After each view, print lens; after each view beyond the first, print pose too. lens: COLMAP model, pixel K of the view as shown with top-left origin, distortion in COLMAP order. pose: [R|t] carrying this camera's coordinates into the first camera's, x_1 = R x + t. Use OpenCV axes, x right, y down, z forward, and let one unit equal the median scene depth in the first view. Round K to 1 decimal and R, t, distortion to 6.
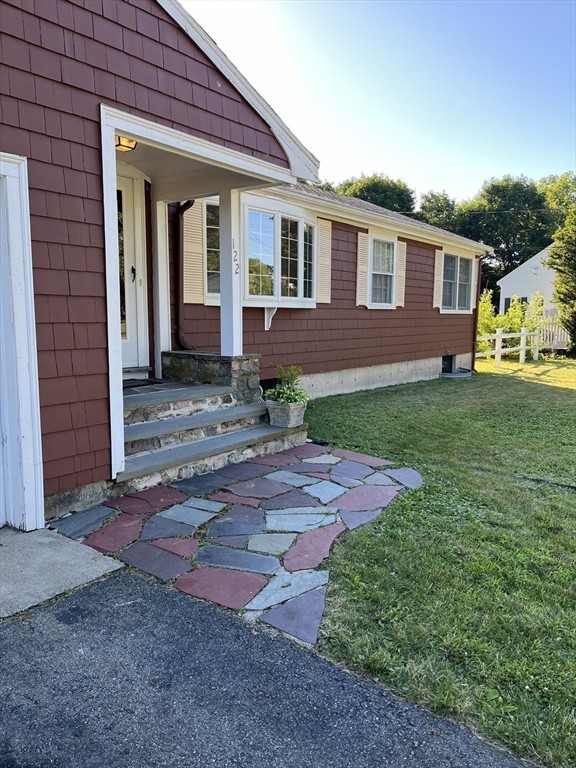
lens RADIAL K [[570.0, 0, 288.0], [0, 570.0, 384.0], [0, 0, 1]] dist [0.052380, -0.054828]
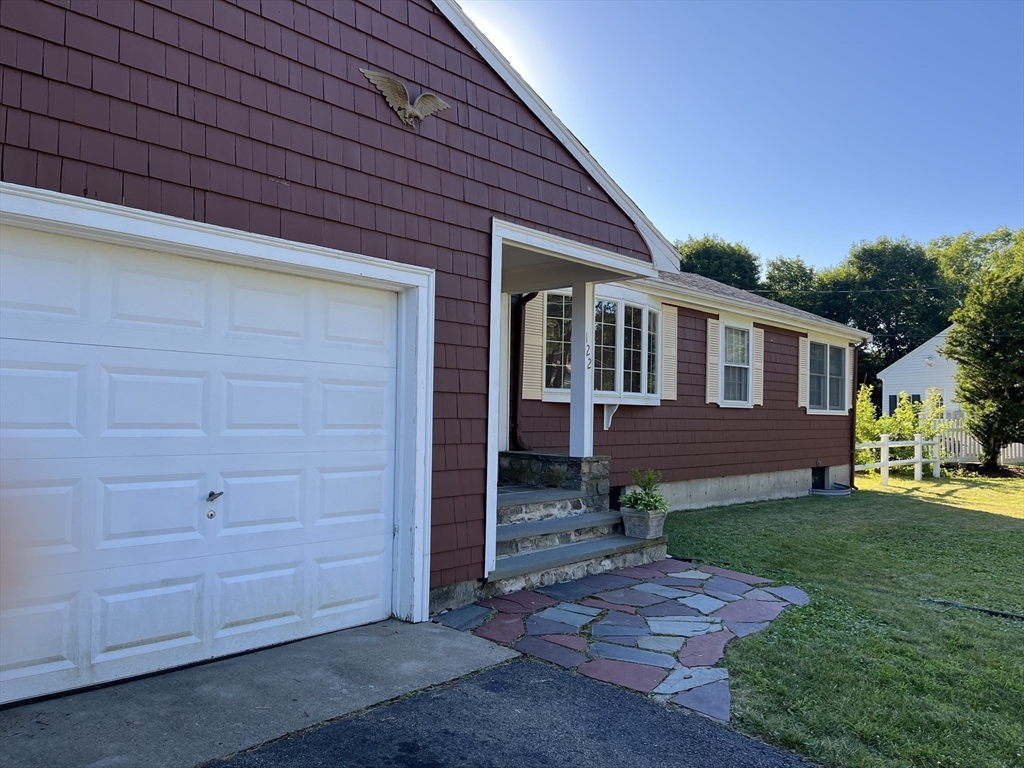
lens RADIAL K [[760.0, 0, 513.3], [0, 760.0, 390.3], [0, 0, 1]] dist [0.052380, -0.054828]
pose [[0.995300, 0.009077, -0.096411, -0.099115], [-0.023402, 0.988633, -0.148516, 0.030484], [0.093967, 0.150074, 0.984199, -0.237799]]
